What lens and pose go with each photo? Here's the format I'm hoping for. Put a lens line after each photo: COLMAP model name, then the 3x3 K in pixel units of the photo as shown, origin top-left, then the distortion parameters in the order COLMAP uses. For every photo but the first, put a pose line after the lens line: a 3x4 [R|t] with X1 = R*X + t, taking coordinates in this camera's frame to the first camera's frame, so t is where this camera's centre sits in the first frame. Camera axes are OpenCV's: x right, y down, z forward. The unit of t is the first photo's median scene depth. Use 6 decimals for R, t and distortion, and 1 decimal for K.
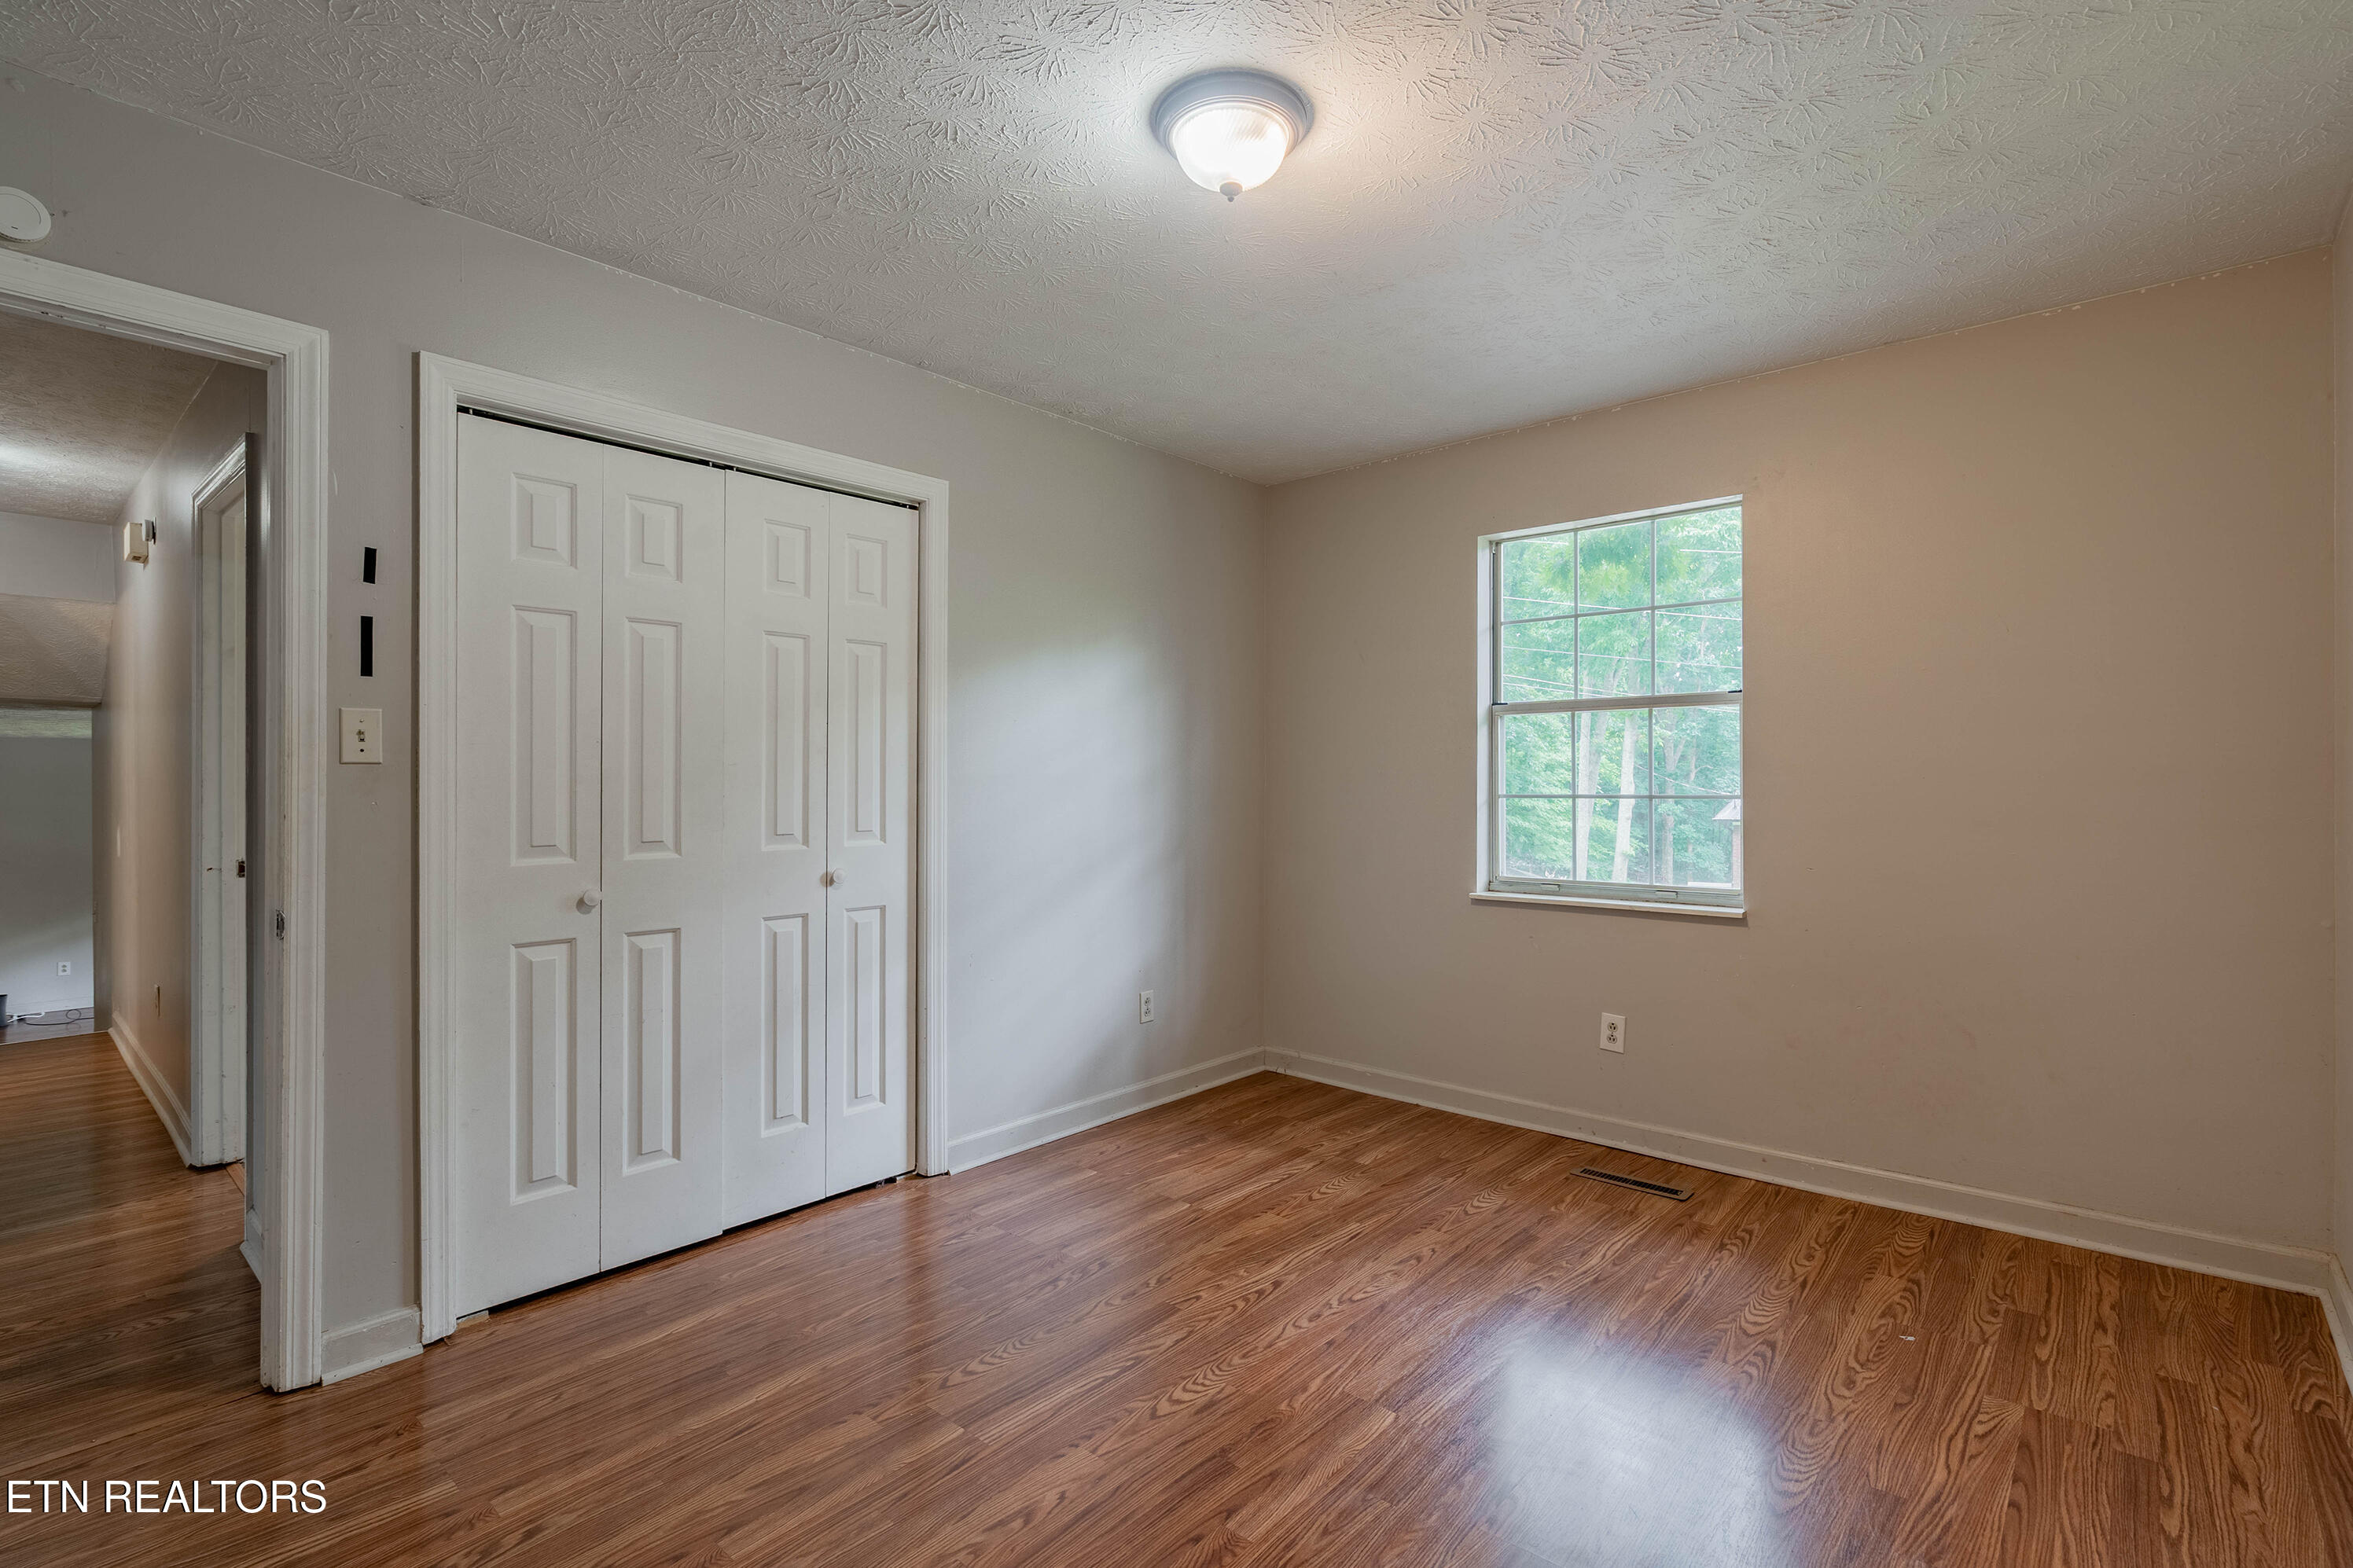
lens RADIAL K [[1070.3, 0, 1176.7], [0, 1070.3, 778.5], [0, 0, 1]] dist [-0.003105, -0.000345]
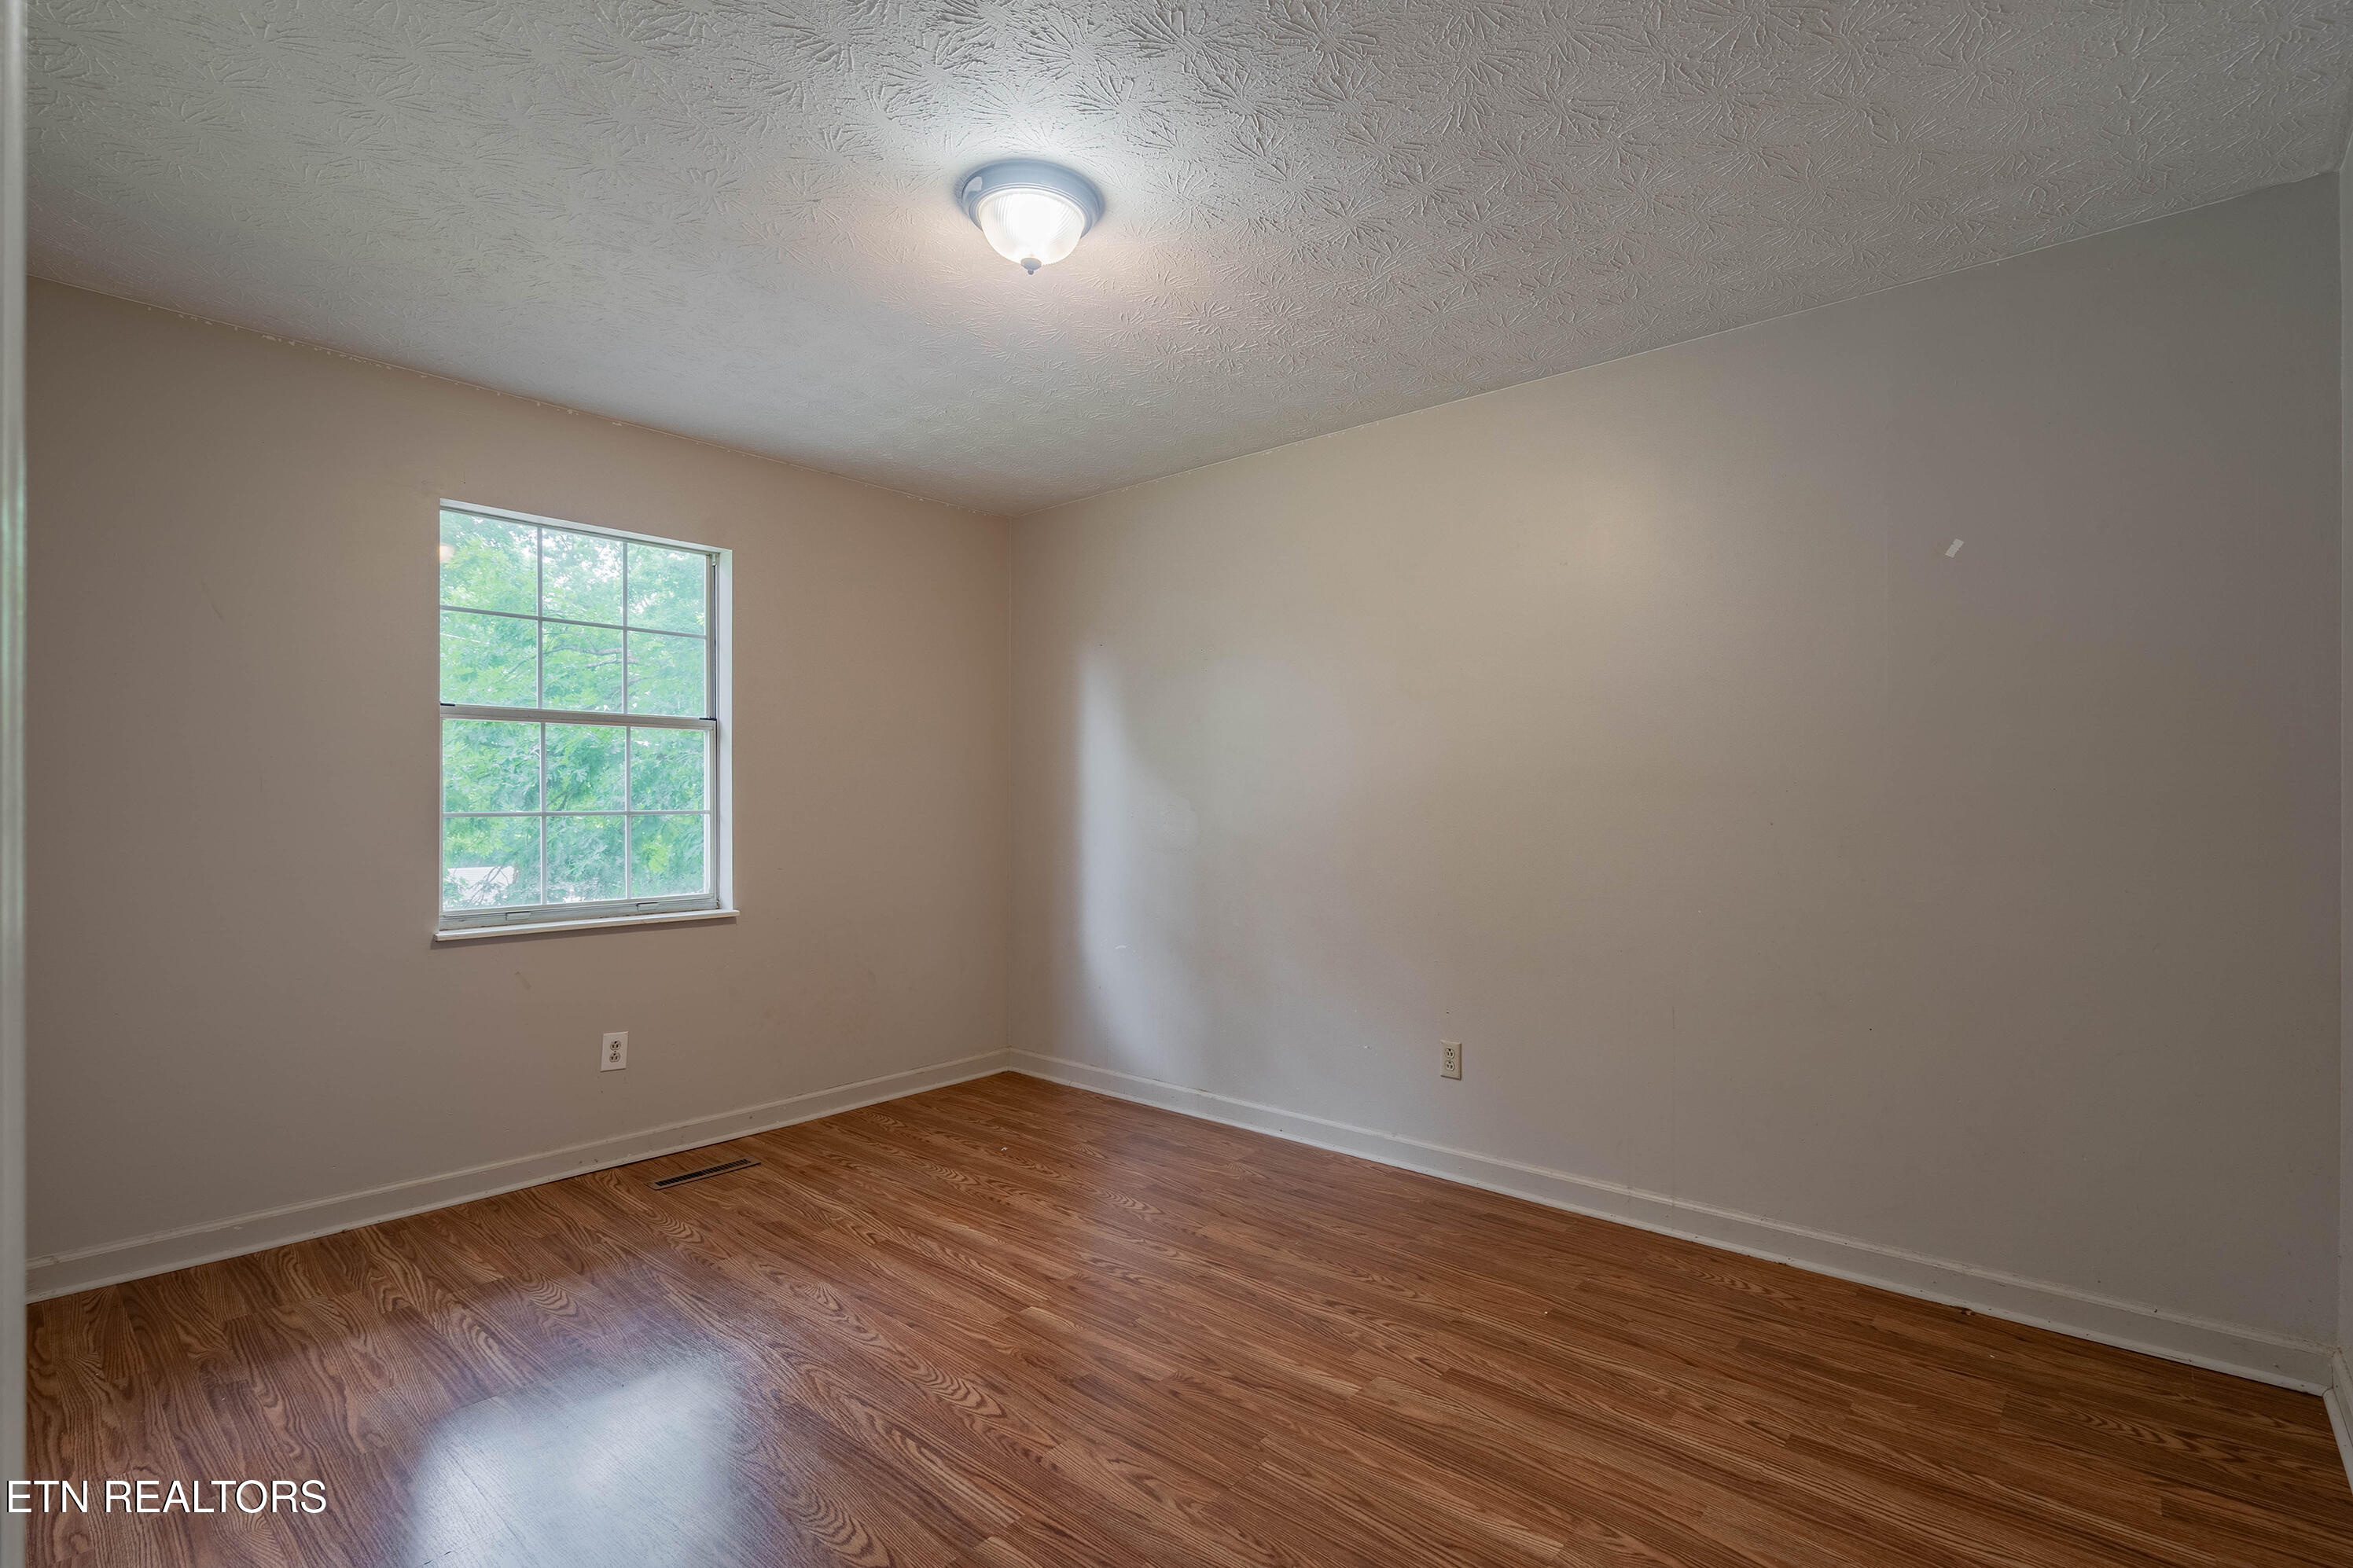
lens RADIAL K [[1102.4, 0, 1186.9], [0, 1102.4, 788.3], [0, 0, 1]] dist [-0.003580, 0.000027]
pose [[-0.011407, 0.015402, 0.999816, -0.669874], [-0.005926, 0.999863, -0.015470, 0.006493], [-0.999917, -0.006101, -0.011314, 0.515773]]
